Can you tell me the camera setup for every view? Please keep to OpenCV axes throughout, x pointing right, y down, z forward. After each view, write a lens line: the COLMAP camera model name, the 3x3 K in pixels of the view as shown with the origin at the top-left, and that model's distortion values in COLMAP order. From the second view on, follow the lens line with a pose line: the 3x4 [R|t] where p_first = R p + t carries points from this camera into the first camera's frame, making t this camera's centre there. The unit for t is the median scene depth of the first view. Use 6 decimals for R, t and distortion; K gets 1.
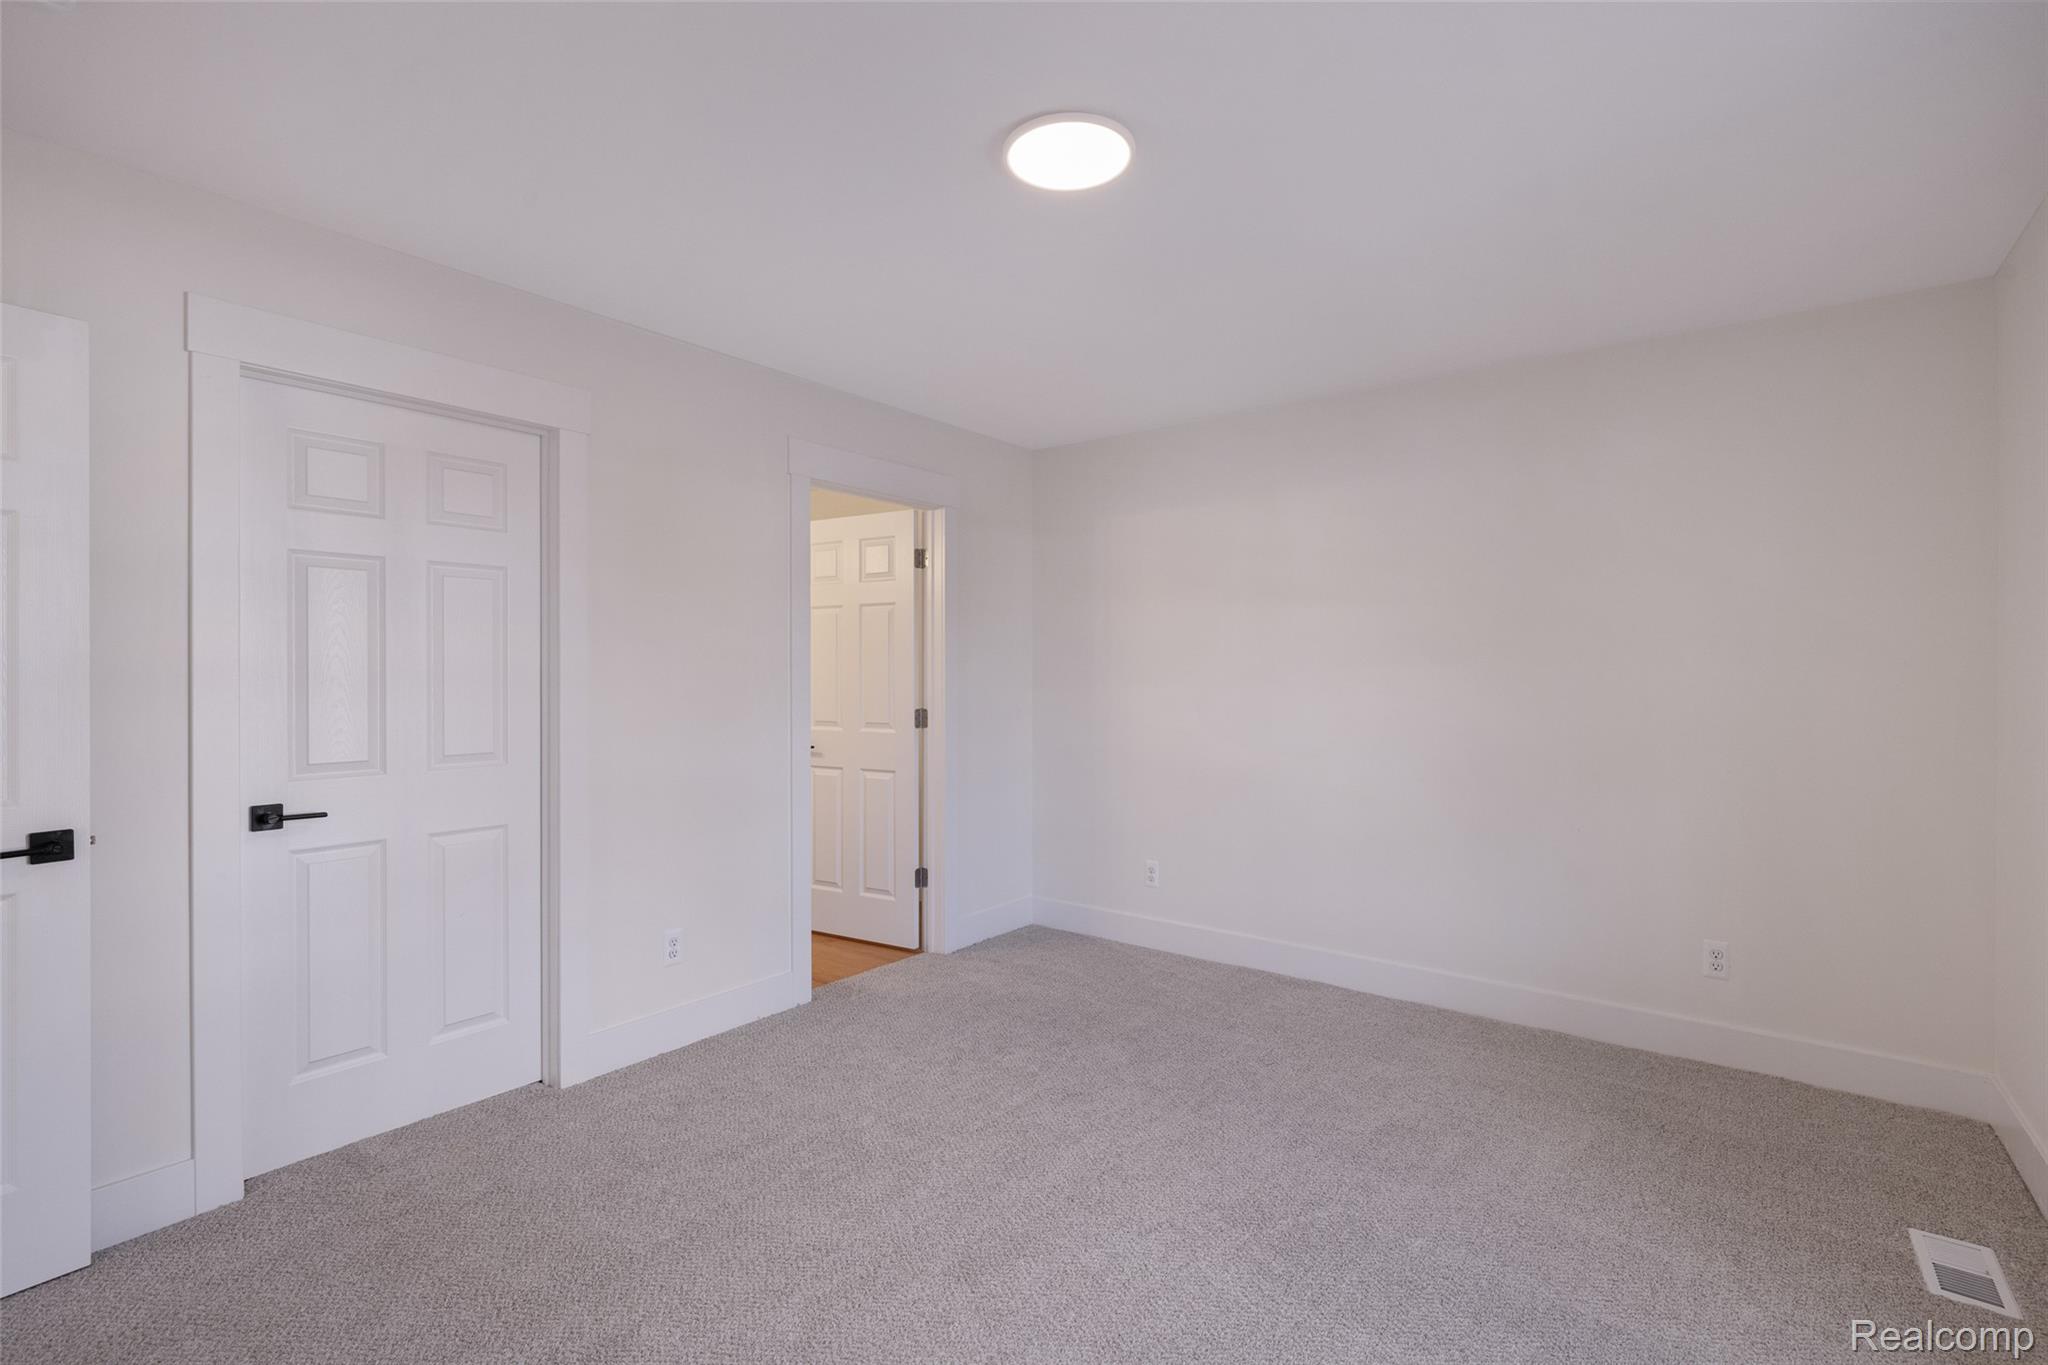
lens RADIAL K [[938.0, 0, 1024.0], [0, 938.0, 682.5], [0, 0, 1]] dist [0.001530, 0.000111]
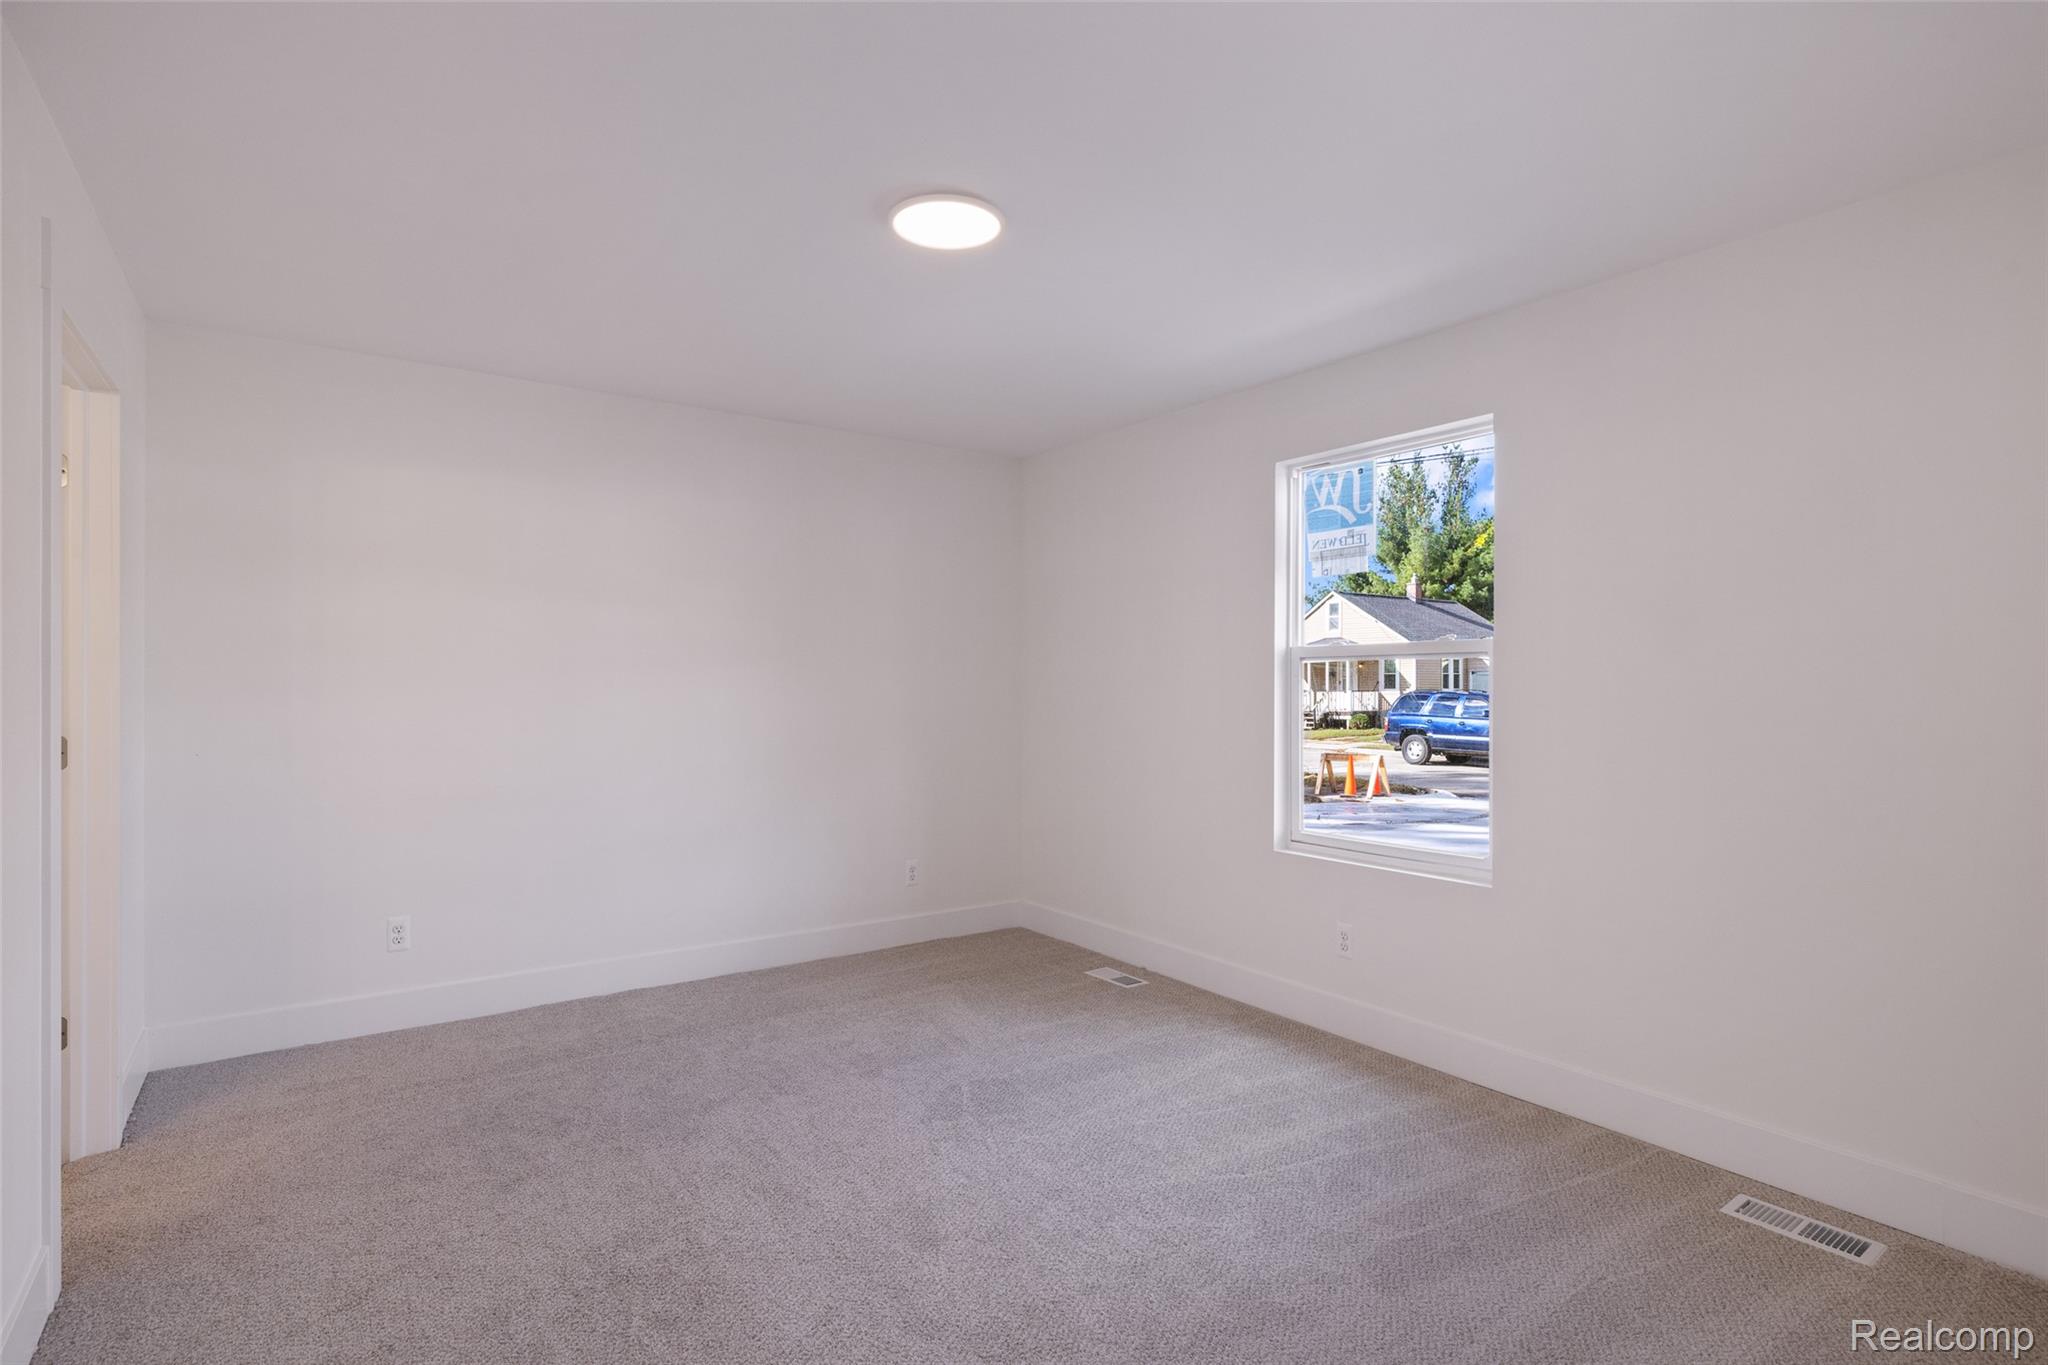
lens RADIAL K [[1014.3, 0, 1024.0], [0, 1014.3, 682.5], [0, 0, 1]] dist [-0.000796, -0.000152]
pose [[0.283344, 0.003538, 0.959012, -0.670659], [0.005070, 0.999974, -0.005187, 0.003674], [-0.959005, 0.006332, 0.283319, 0.338603]]
